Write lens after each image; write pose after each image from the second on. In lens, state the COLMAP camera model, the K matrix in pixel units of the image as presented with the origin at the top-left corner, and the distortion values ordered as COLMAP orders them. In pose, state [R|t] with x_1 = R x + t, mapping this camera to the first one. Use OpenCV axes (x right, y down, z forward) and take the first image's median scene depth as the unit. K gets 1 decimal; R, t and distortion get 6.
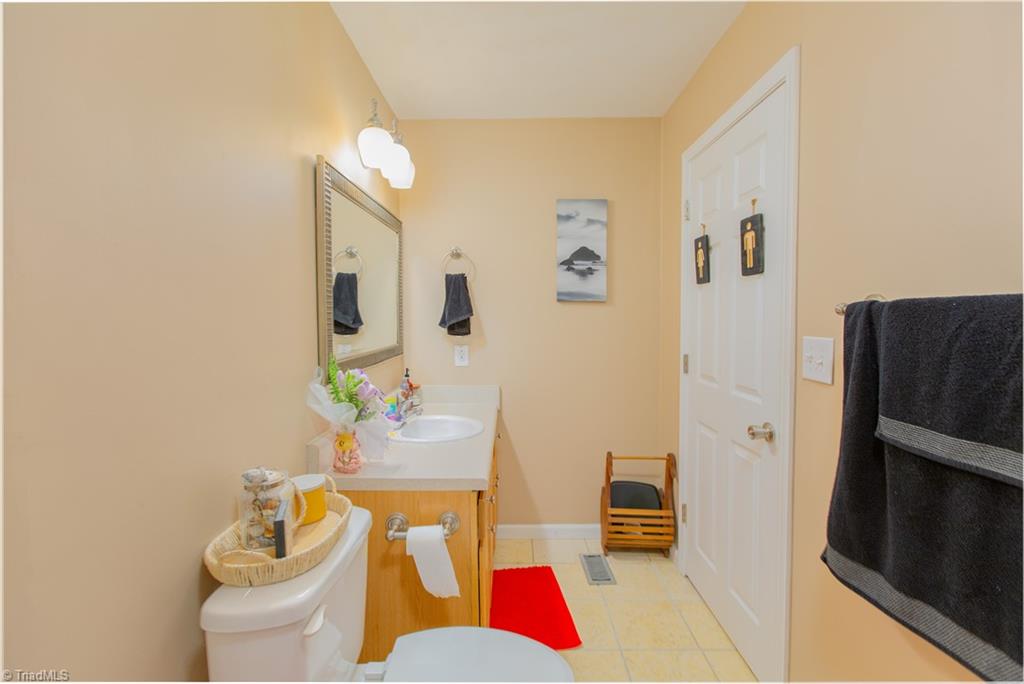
lens RADIAL K [[468.6, 0, 514.4], [0, 468.6, 337.5], [0, 0, 1]] dist [-0.001127, -0.001105]
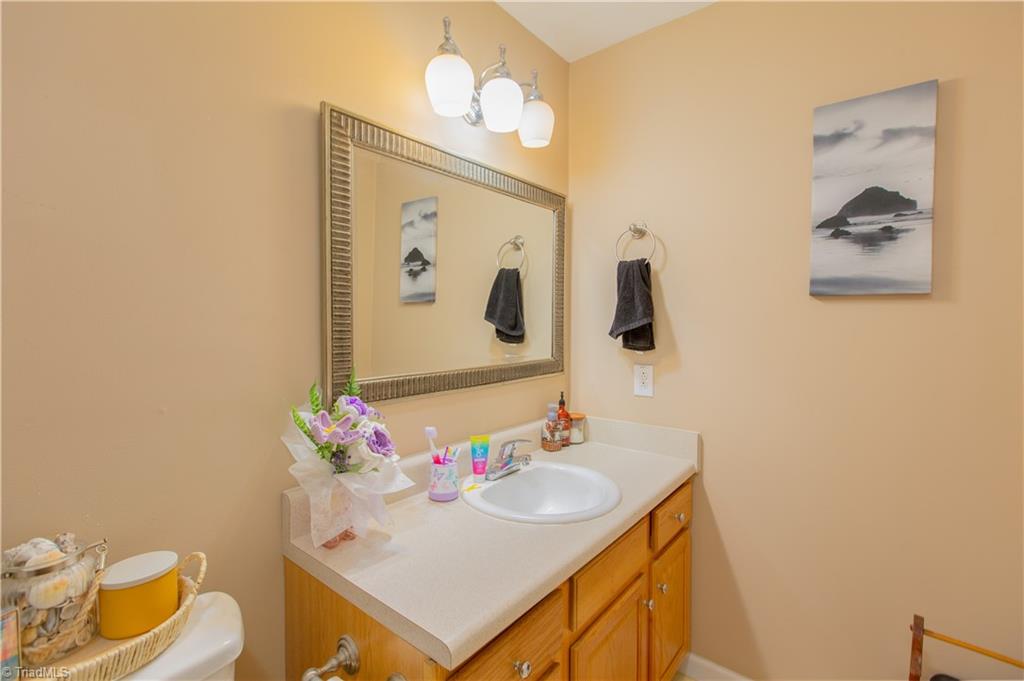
lens RADIAL K [[468.6, 0, 506.4], [0, 468.6, 336.0], [0, 0, 1]] dist [-0.001127, -0.001105]
pose [[0.773469, 0.027088, -0.633255, 0.165535], [-0.036537, 0.999331, -0.001880, -0.017191], [0.632781, 0.024591, 0.773941, 0.359652]]
